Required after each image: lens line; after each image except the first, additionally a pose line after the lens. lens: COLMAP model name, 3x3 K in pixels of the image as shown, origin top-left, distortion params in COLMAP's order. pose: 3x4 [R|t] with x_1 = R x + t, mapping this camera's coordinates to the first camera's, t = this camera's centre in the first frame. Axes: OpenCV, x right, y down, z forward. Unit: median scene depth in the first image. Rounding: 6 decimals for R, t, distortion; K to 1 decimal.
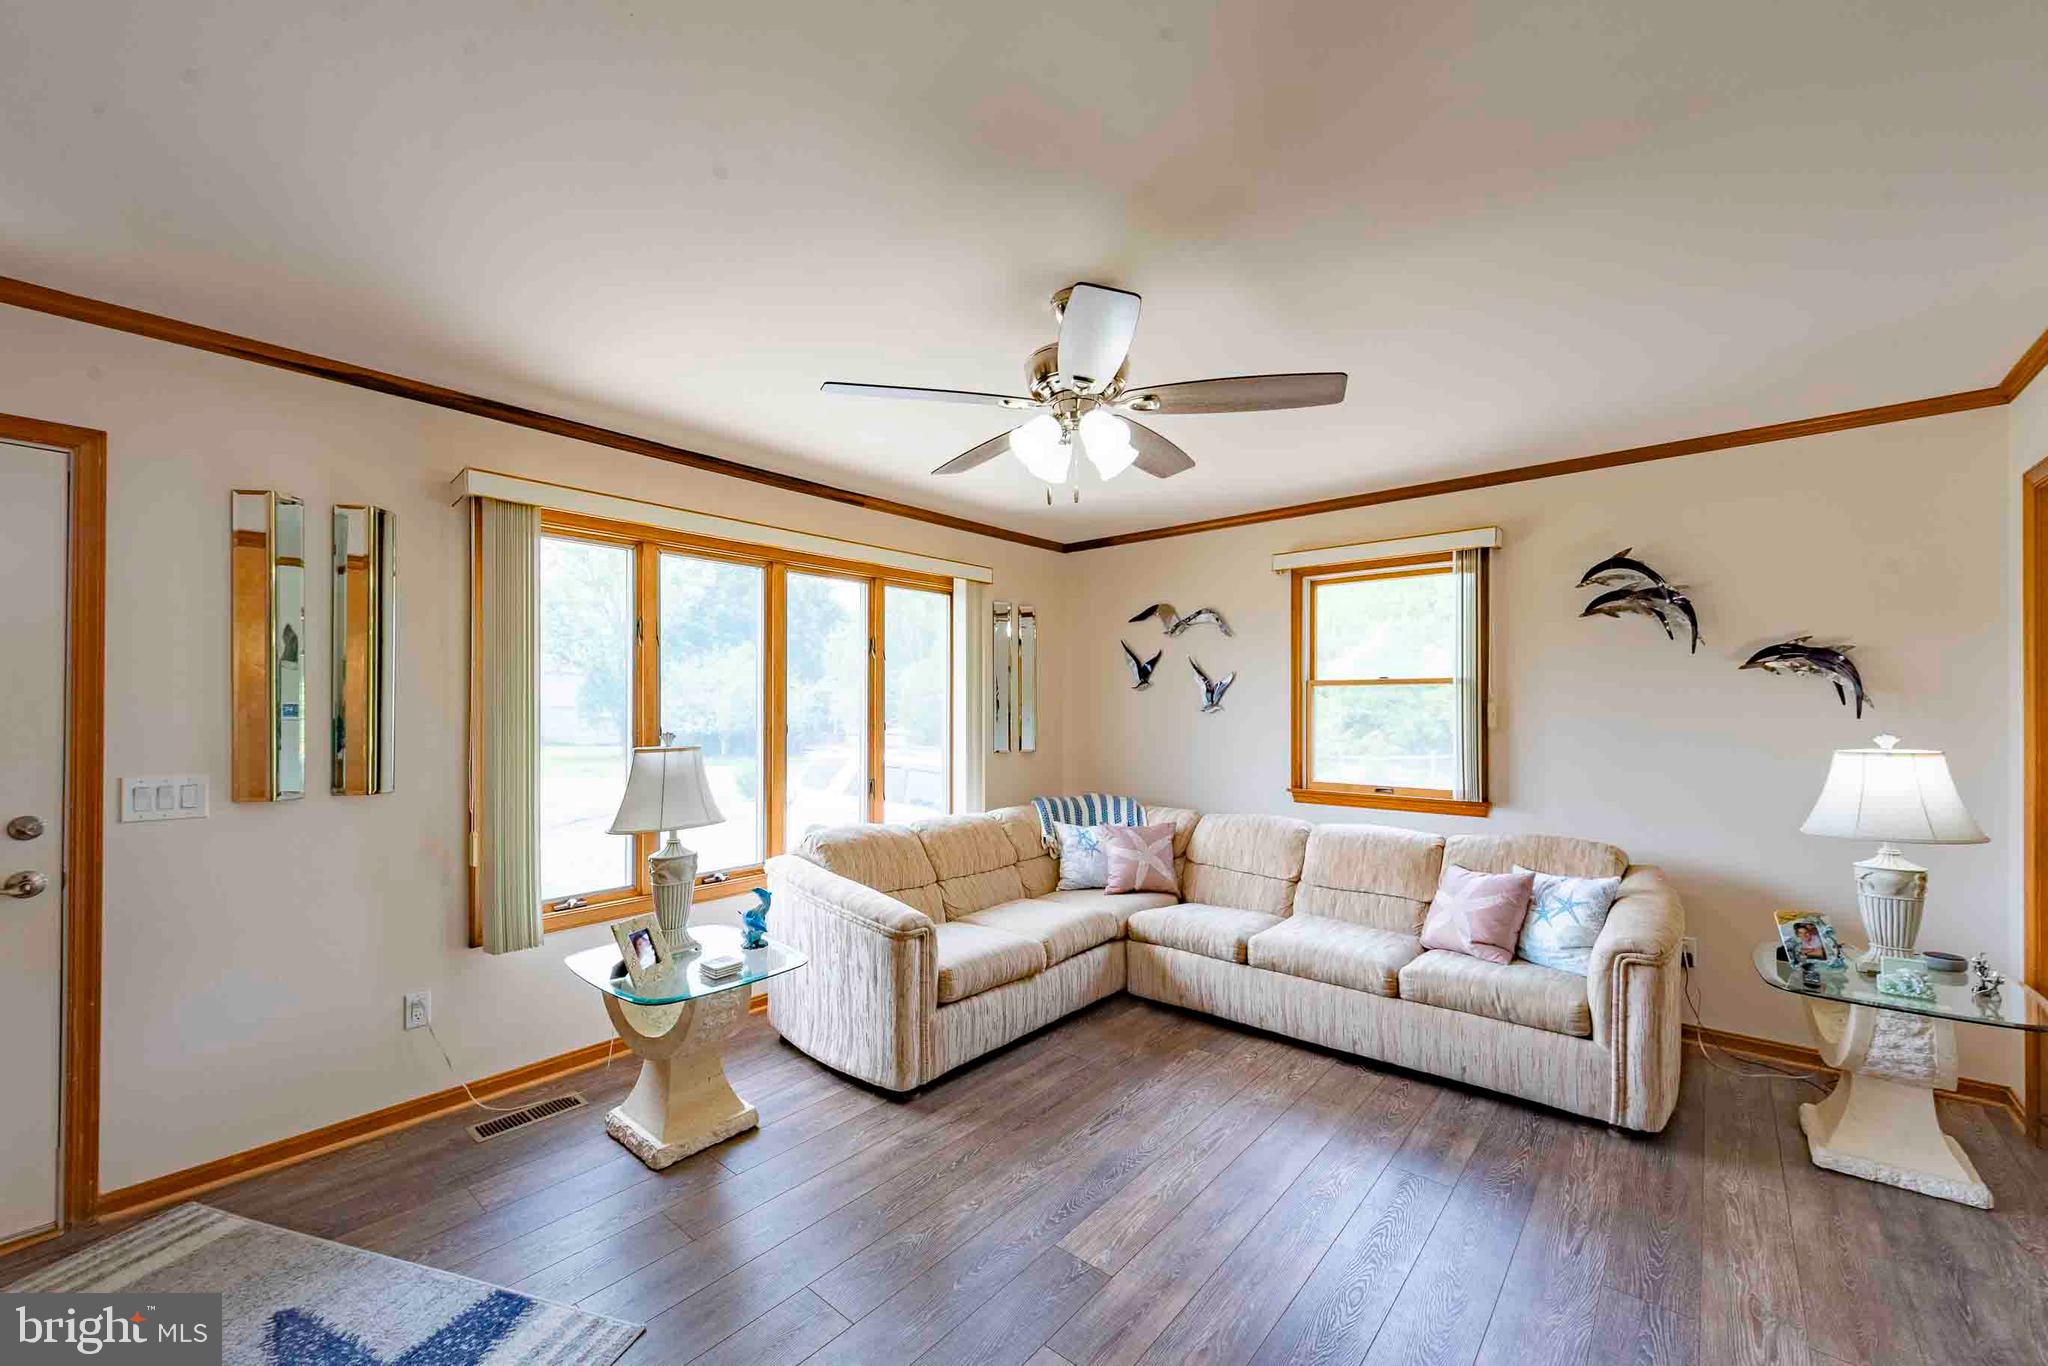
lens RADIAL K [[804.4, 0, 1025.0], [0, 804.4, 687.9], [0, 0, 1]] dist [0.001103, -0.000279]
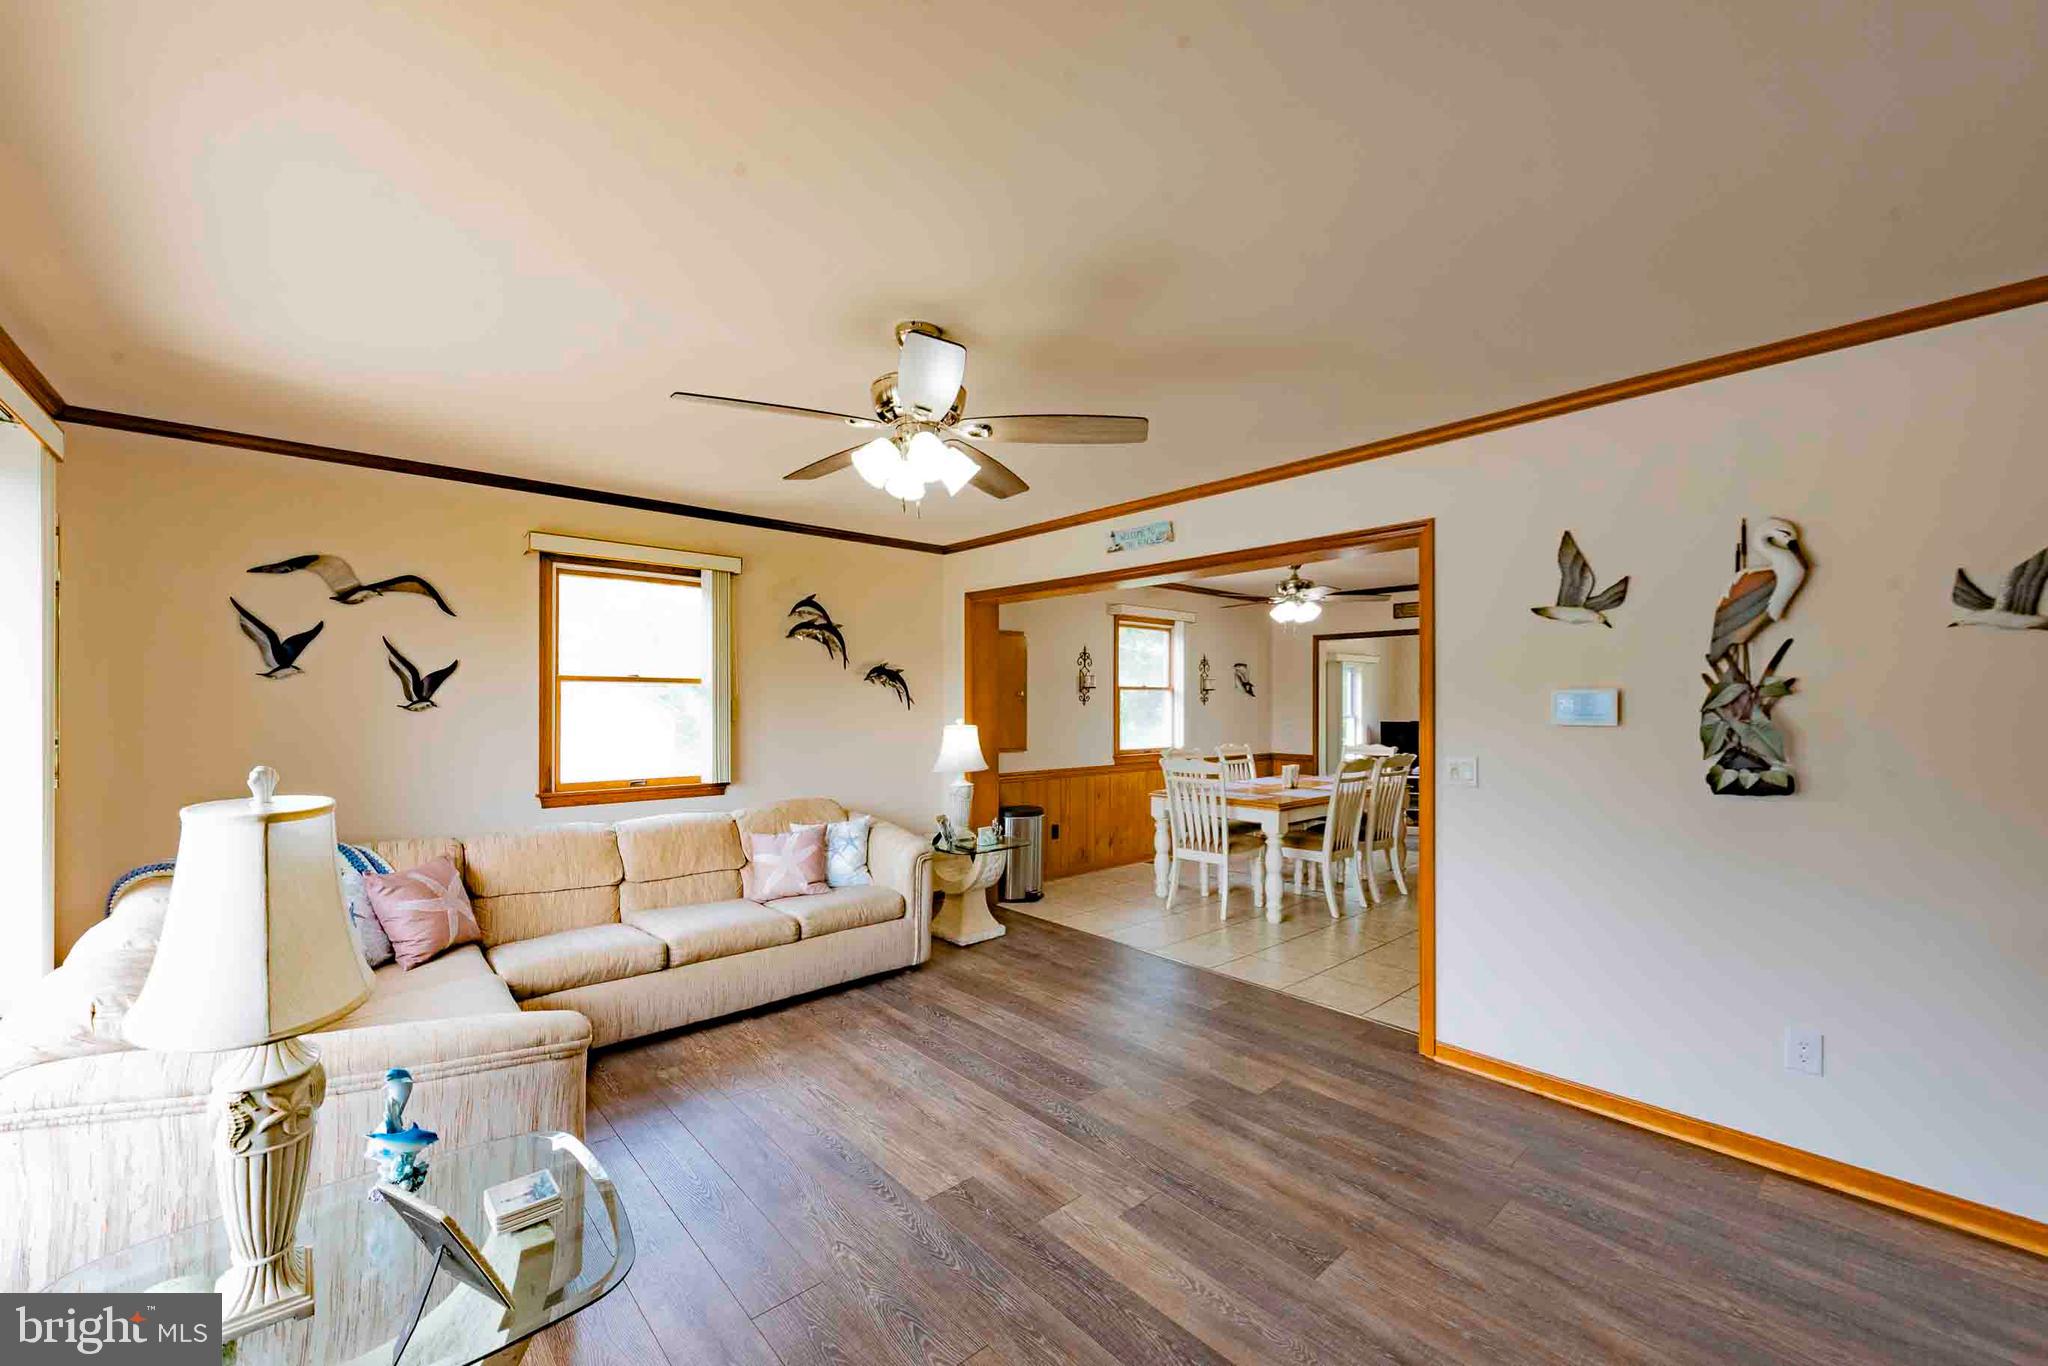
lens RADIAL K [[790.7, 0, 1024.0], [0, 790.7, 683.0], [0, 0, 1]] dist [0.000971, -0.000021]
pose [[0.129562, 0.026061, 0.991229, -0.609208], [-0.024128, 0.999441, -0.023123, 0.010214], [-0.991278, -0.020921, 0.130118, 0.443300]]
